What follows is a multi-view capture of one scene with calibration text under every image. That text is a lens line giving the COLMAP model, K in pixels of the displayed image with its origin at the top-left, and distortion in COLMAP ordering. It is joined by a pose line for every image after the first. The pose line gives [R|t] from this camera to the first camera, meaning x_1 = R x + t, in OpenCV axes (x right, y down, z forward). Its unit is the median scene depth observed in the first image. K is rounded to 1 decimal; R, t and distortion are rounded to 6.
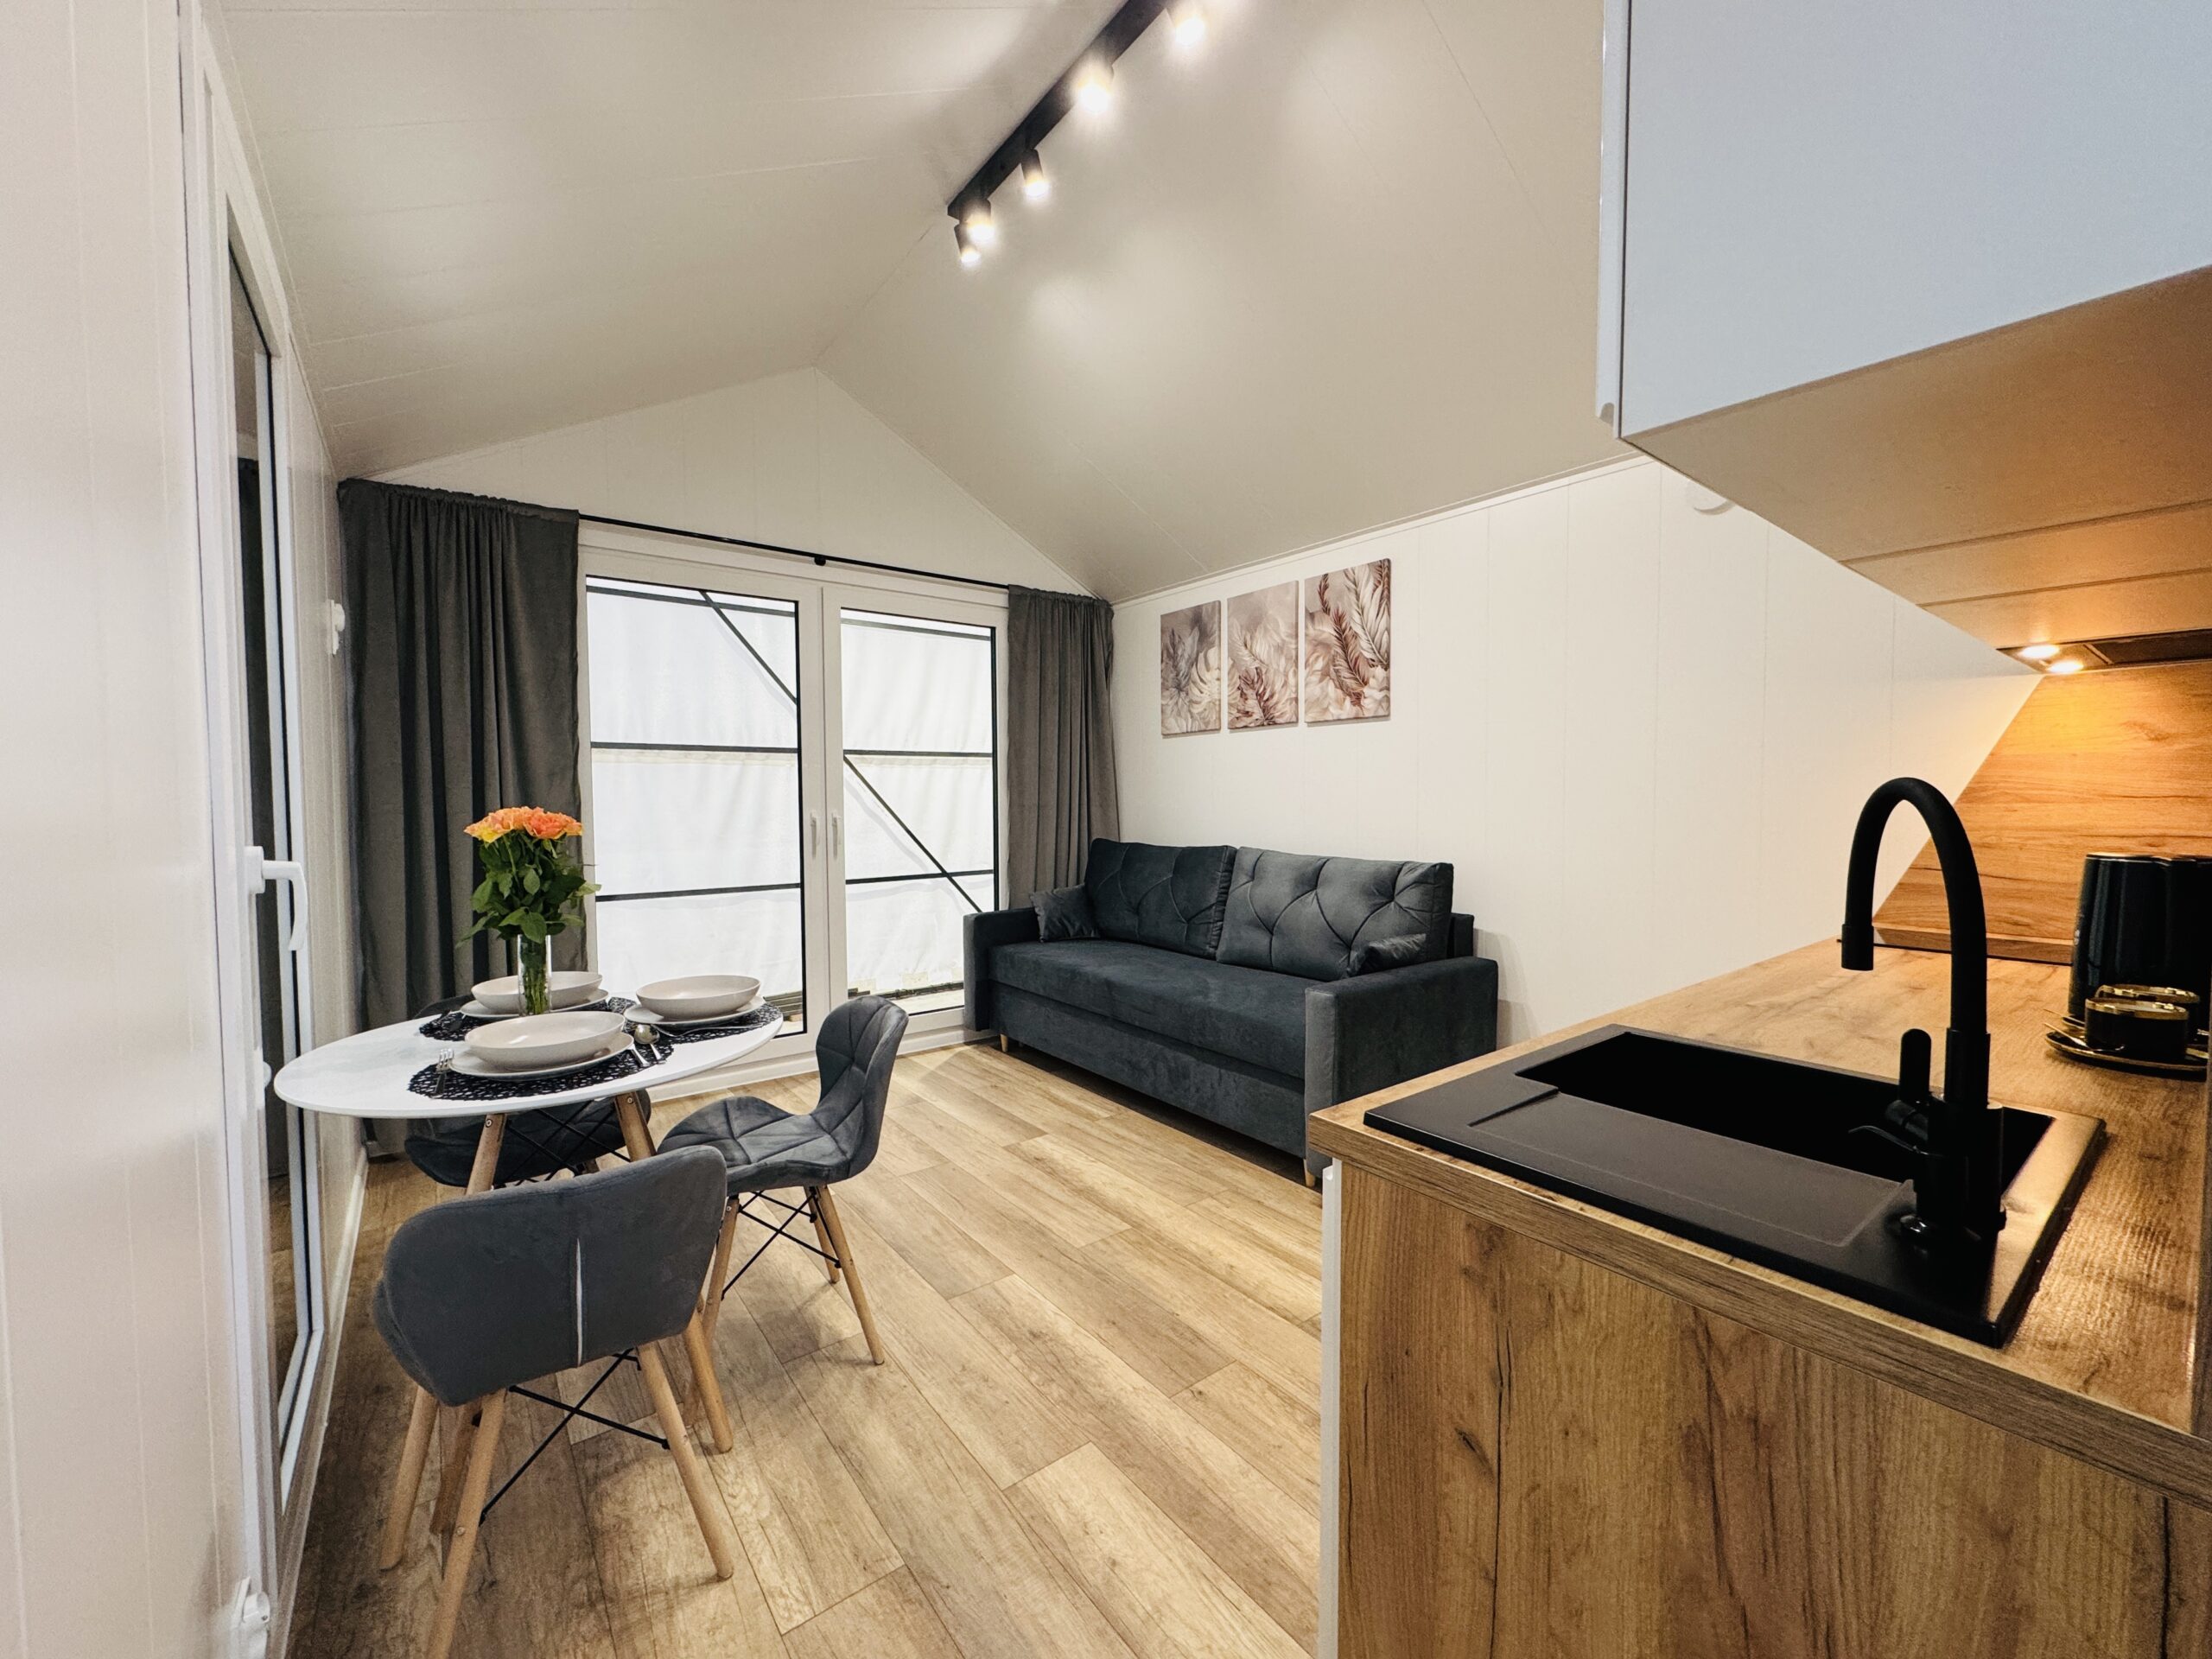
lens RADIAL K [[881.4, 0, 1100.2], [0, 881.4, 827.6], [0, 0, 1]] dist [-0.001426, 0.000473]
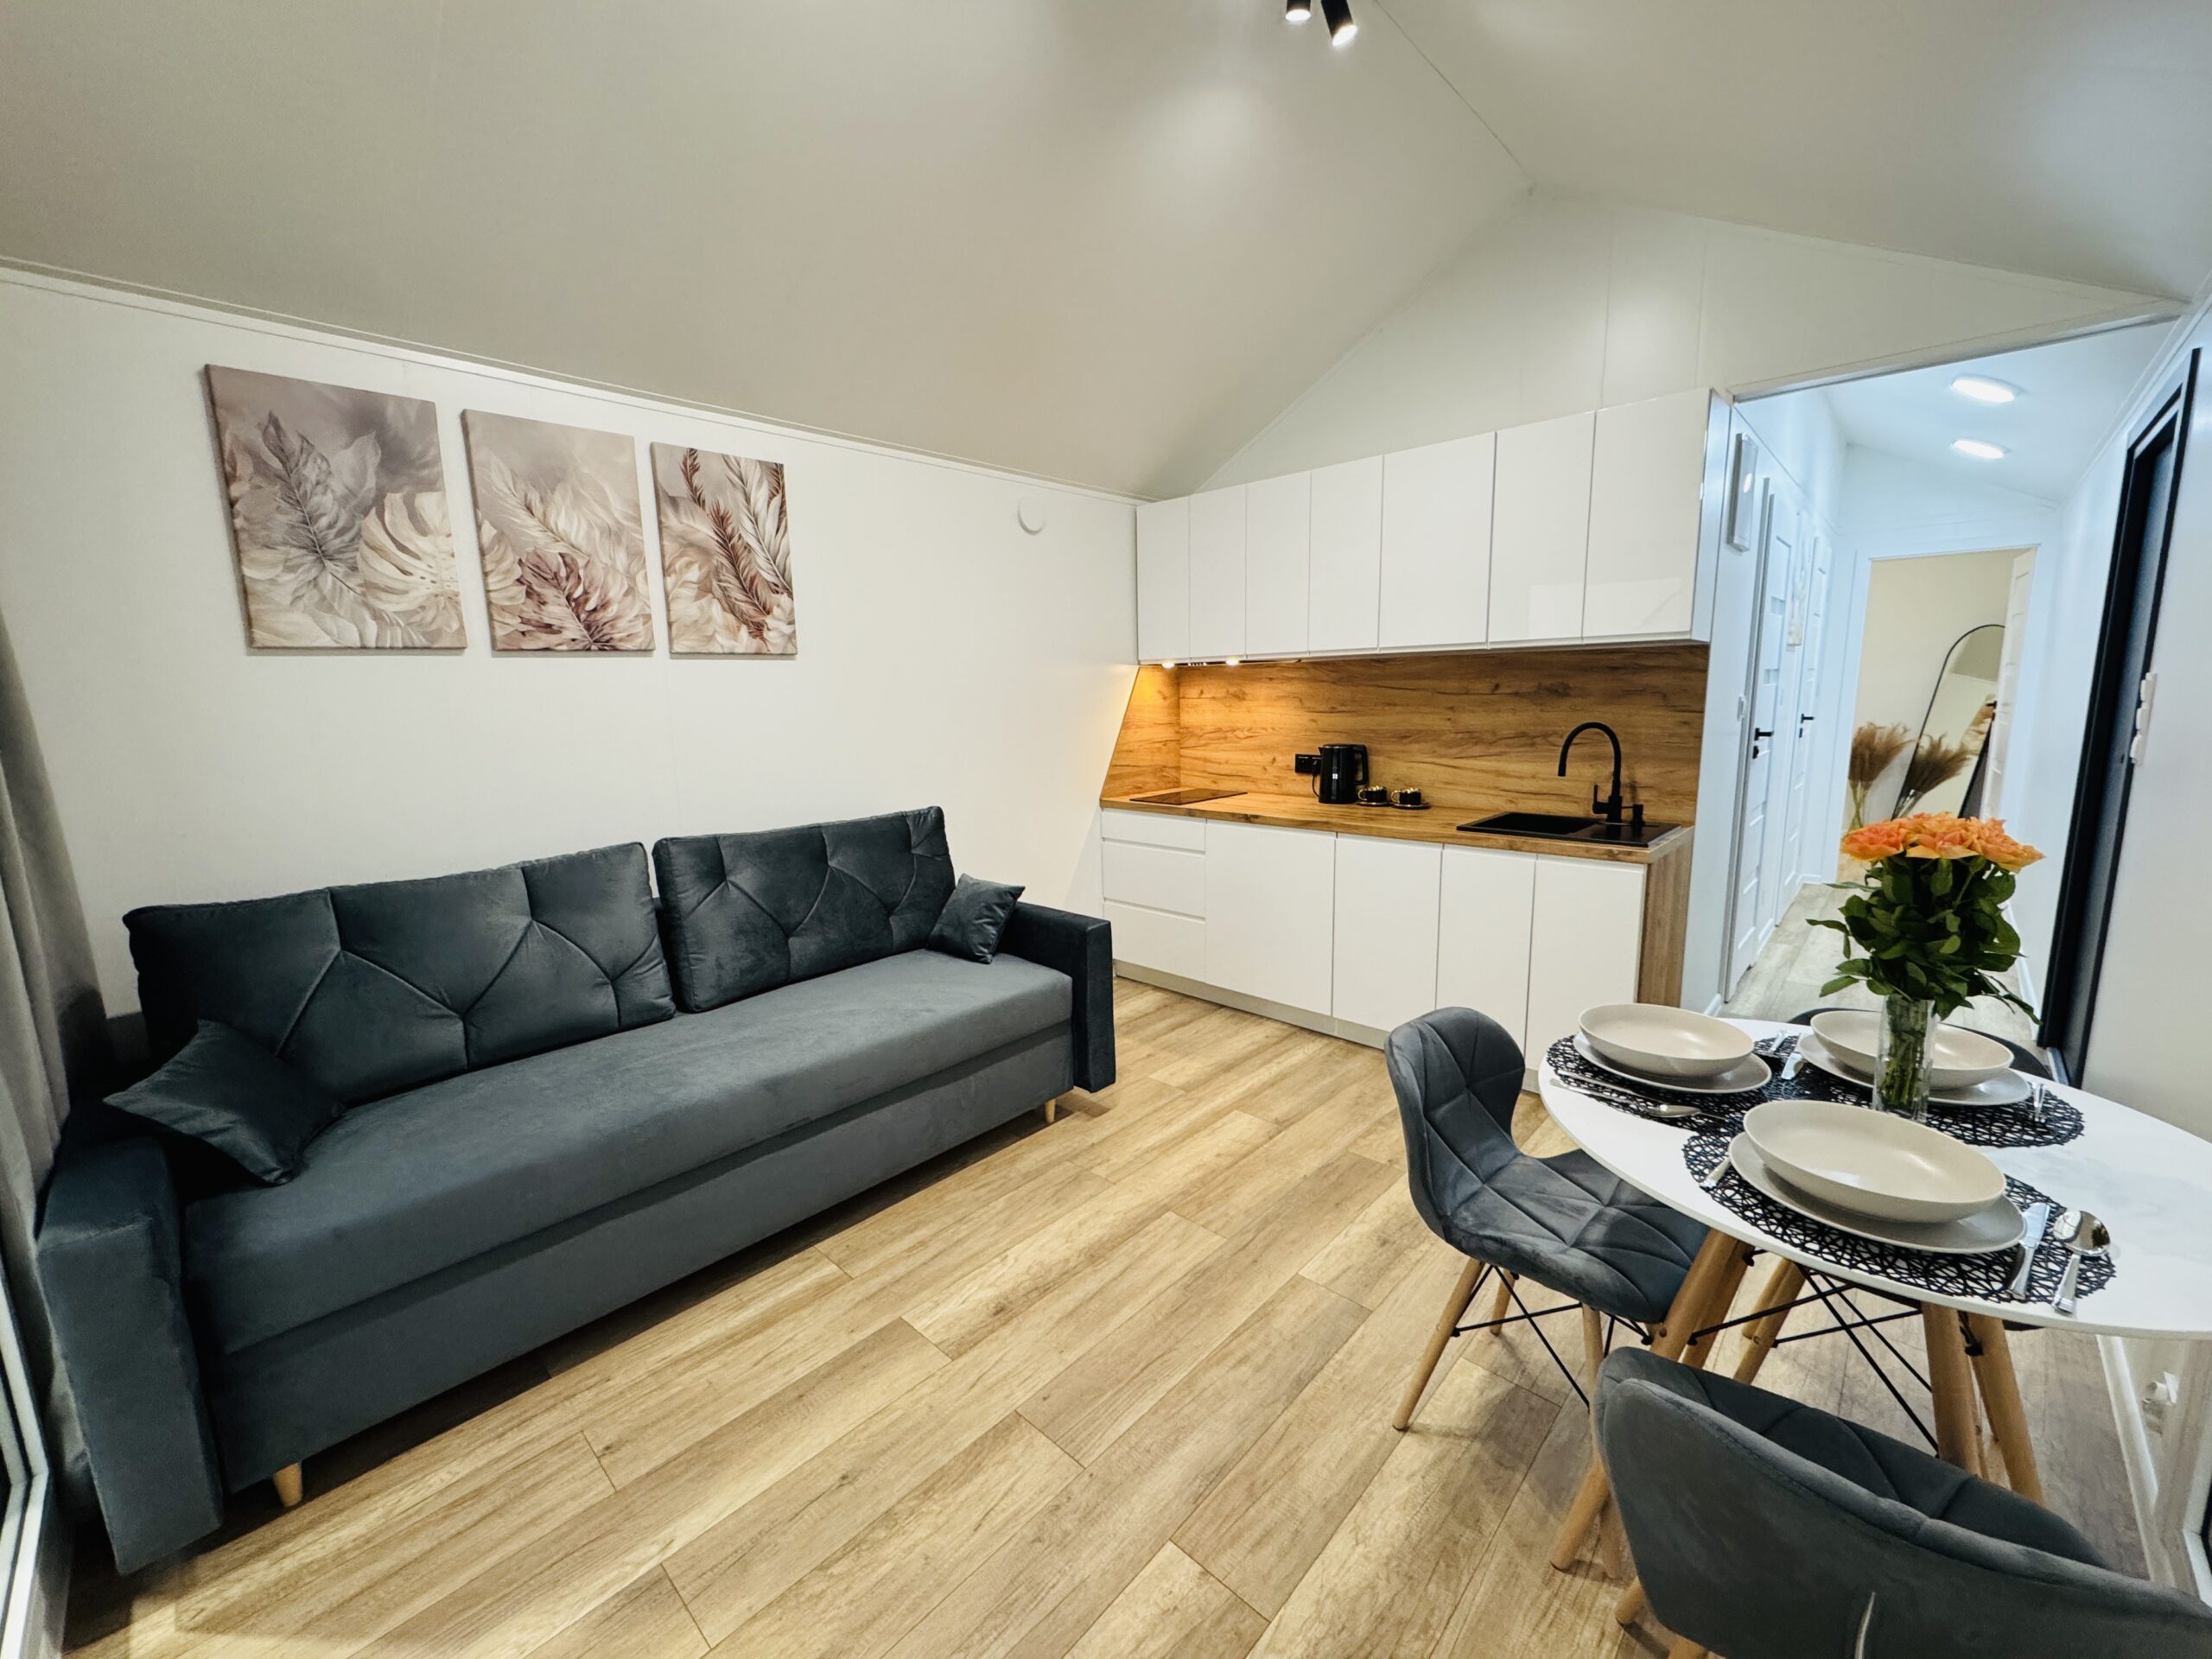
lens RADIAL K [[881.4, 0, 1108.8], [0, 881.4, 825.2], [0, 0, 1]] dist [-0.001426, 0.000473]
pose [[-0.165713, -0.142358, 0.975845, -0.564232], [0.060196, 0.986221, 0.154094, -0.073307], [-0.984335, 0.084277, -0.154860, 0.810189]]
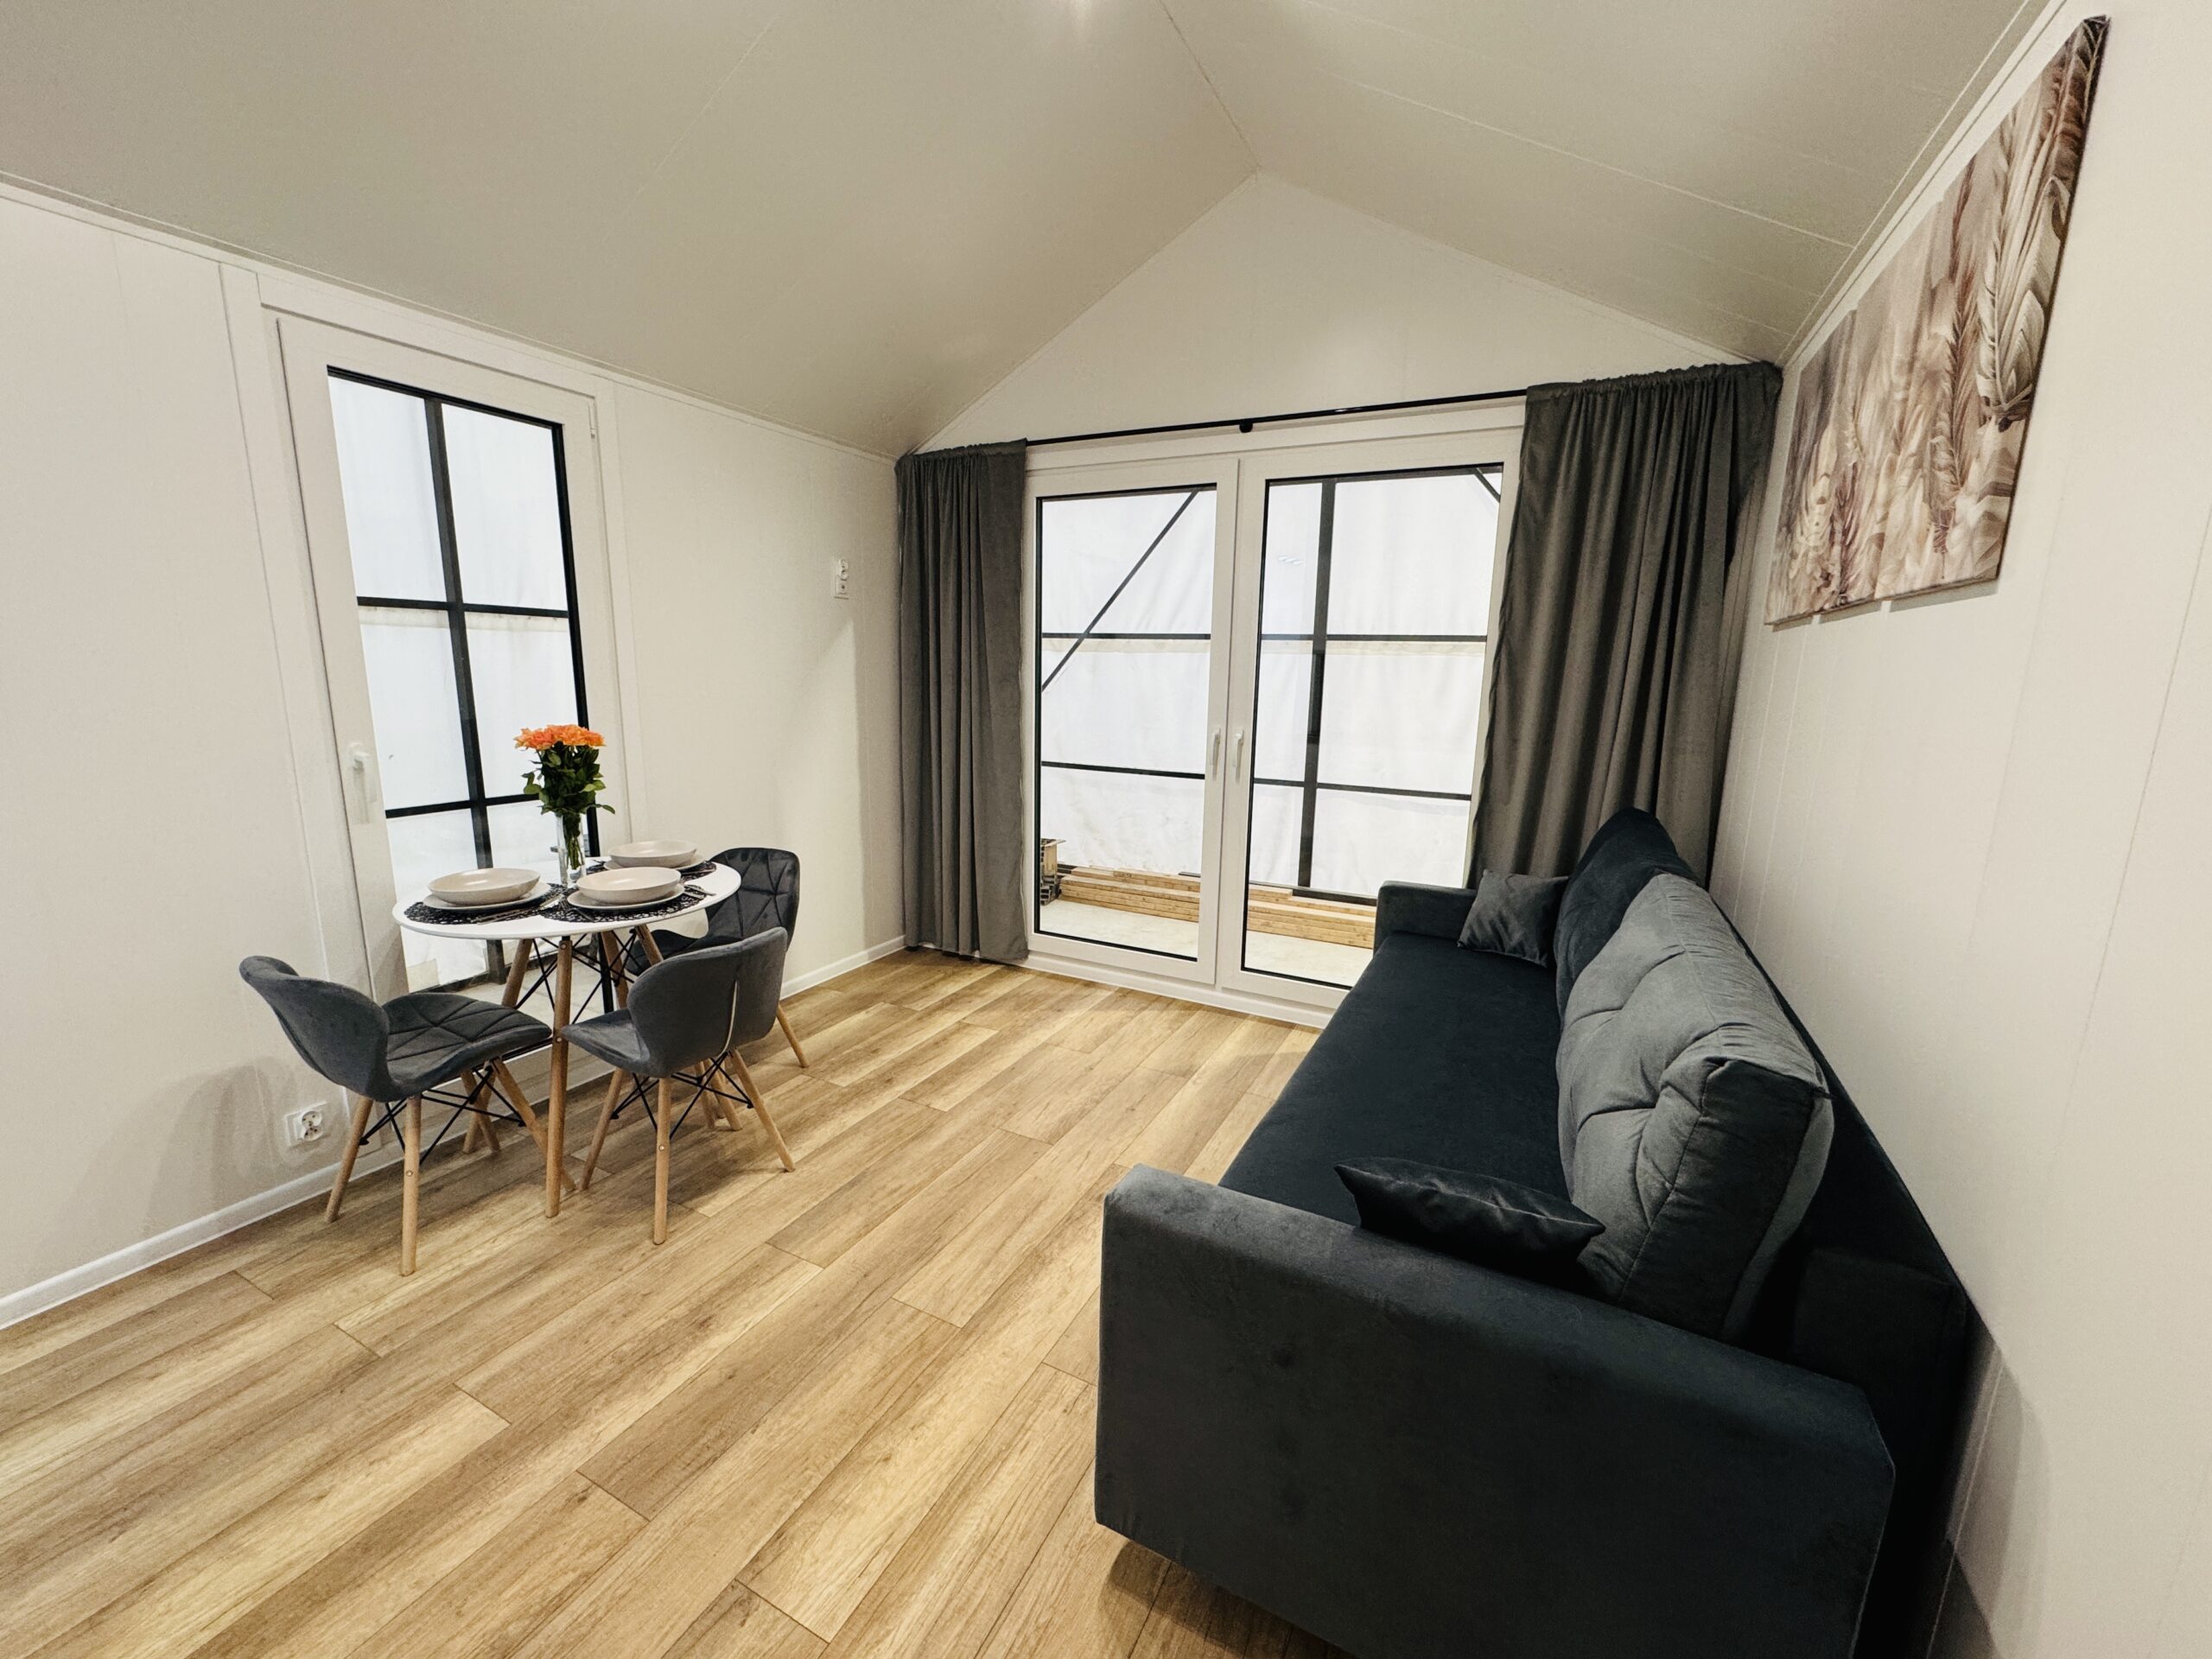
lens RADIAL K [[881.4, 0, 1104.8], [0, 881.4, 826.2], [0, 0, 1]] dist [-0.001426, 0.000473]
pose [[0.429441, 0.180793, -0.884813, 0.467141], [-0.055804, 0.983197, 0.173812, -0.073057], [0.901369, -0.025266, 0.432314, 0.547652]]
